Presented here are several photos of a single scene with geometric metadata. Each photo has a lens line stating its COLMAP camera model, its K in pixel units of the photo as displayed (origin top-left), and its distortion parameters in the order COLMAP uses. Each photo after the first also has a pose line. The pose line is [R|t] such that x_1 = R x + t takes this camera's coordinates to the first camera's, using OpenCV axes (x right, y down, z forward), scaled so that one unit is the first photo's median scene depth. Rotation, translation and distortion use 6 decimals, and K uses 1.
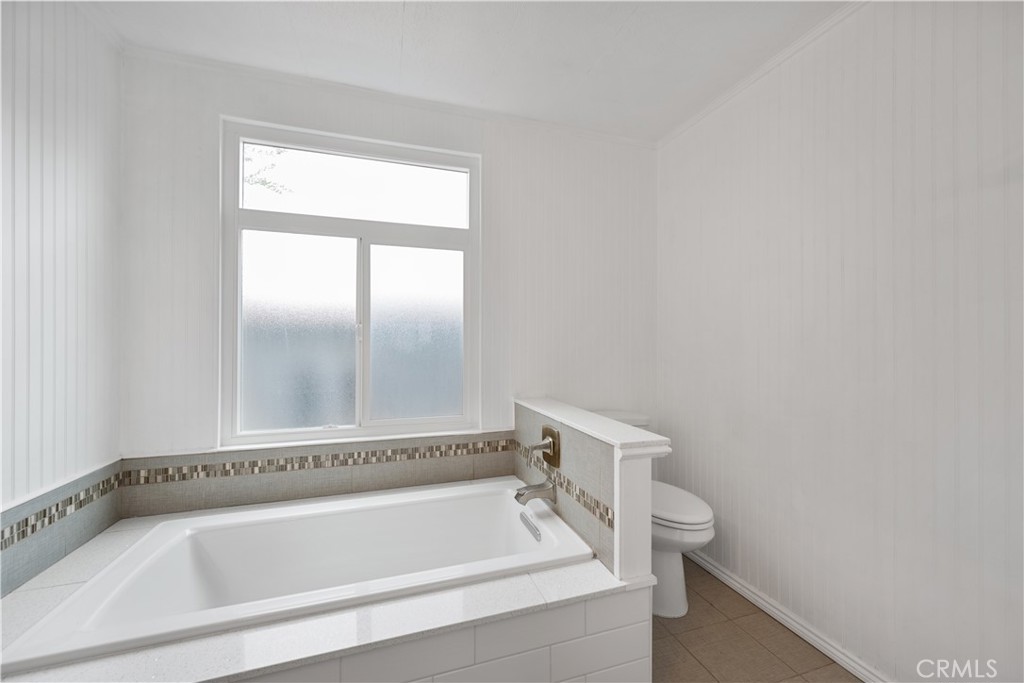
lens RADIAL K [[402.3, 0, 514.4], [0, 402.3, 336.9], [0, 0, 1]] dist [-0.000060, 0.000059]
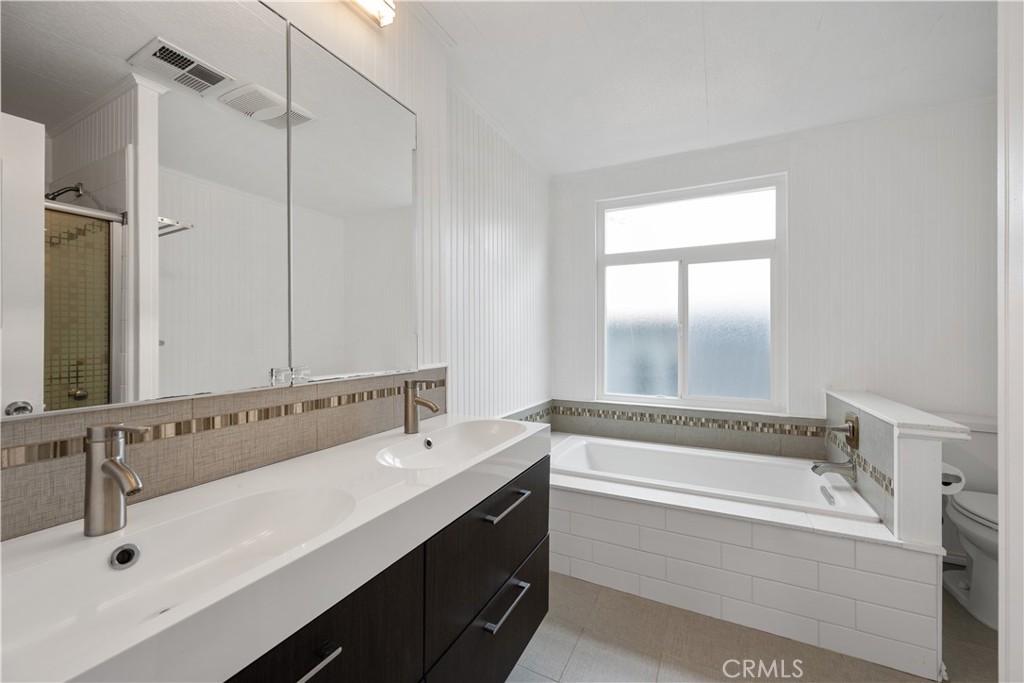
lens RADIAL K [[402.3, 0, 514.4], [0, 402.3, 336.9], [0, 0, 1]] dist [-0.000060, 0.000059]
pose [[0.712023, -0.000281, -0.702156, 0.184307], [0.008489, 0.999930, 0.008209, -0.003458], [0.702105, -0.011805, 0.711975, -0.393885]]
